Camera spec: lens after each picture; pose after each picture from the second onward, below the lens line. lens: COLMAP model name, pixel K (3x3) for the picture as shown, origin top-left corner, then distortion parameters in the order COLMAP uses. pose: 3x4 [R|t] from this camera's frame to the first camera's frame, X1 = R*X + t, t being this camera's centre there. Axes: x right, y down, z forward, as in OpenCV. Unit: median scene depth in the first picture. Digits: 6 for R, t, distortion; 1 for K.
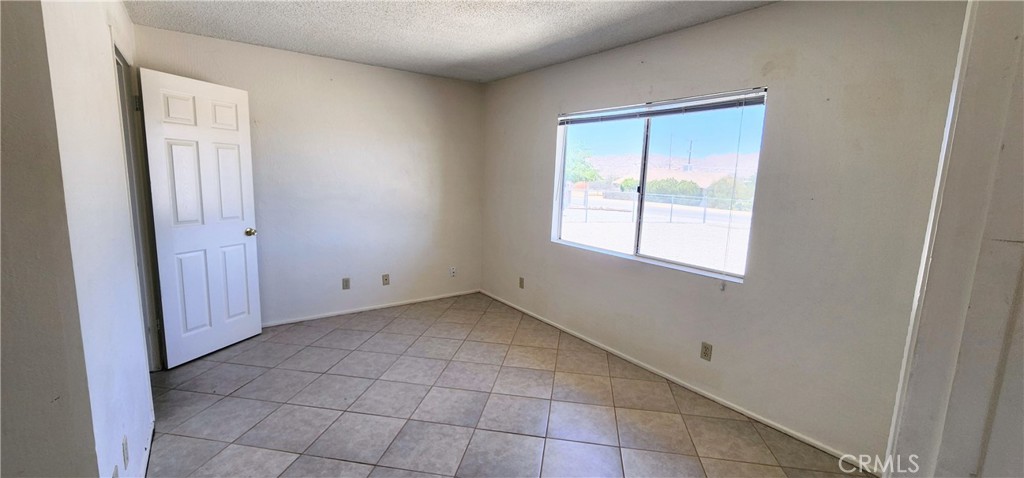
lens RADIAL K [[431.8, 0, 521.5], [0, 431.8, 237.8], [0, 0, 1]] dist [0.015271, 0.001689]
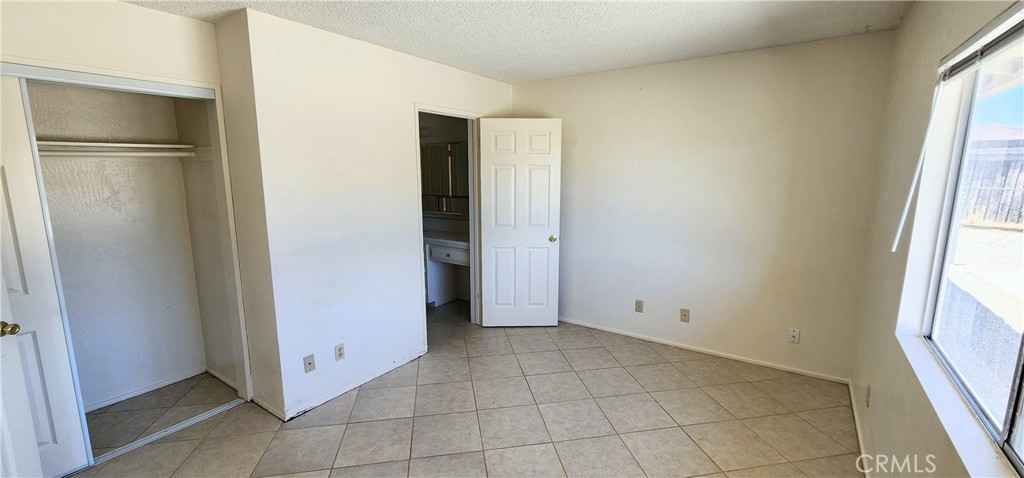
lens RADIAL K [[431.8, 0, 514.4], [0, 431.8, 236.0], [0, 0, 1]] dist [0.015271, 0.001689]
pose [[0.311485, 0.113333, -0.943468, 0.445265], [-0.126178, 0.989003, 0.077145, -0.097332], [0.941837, 0.095015, 0.322360, 0.516168]]
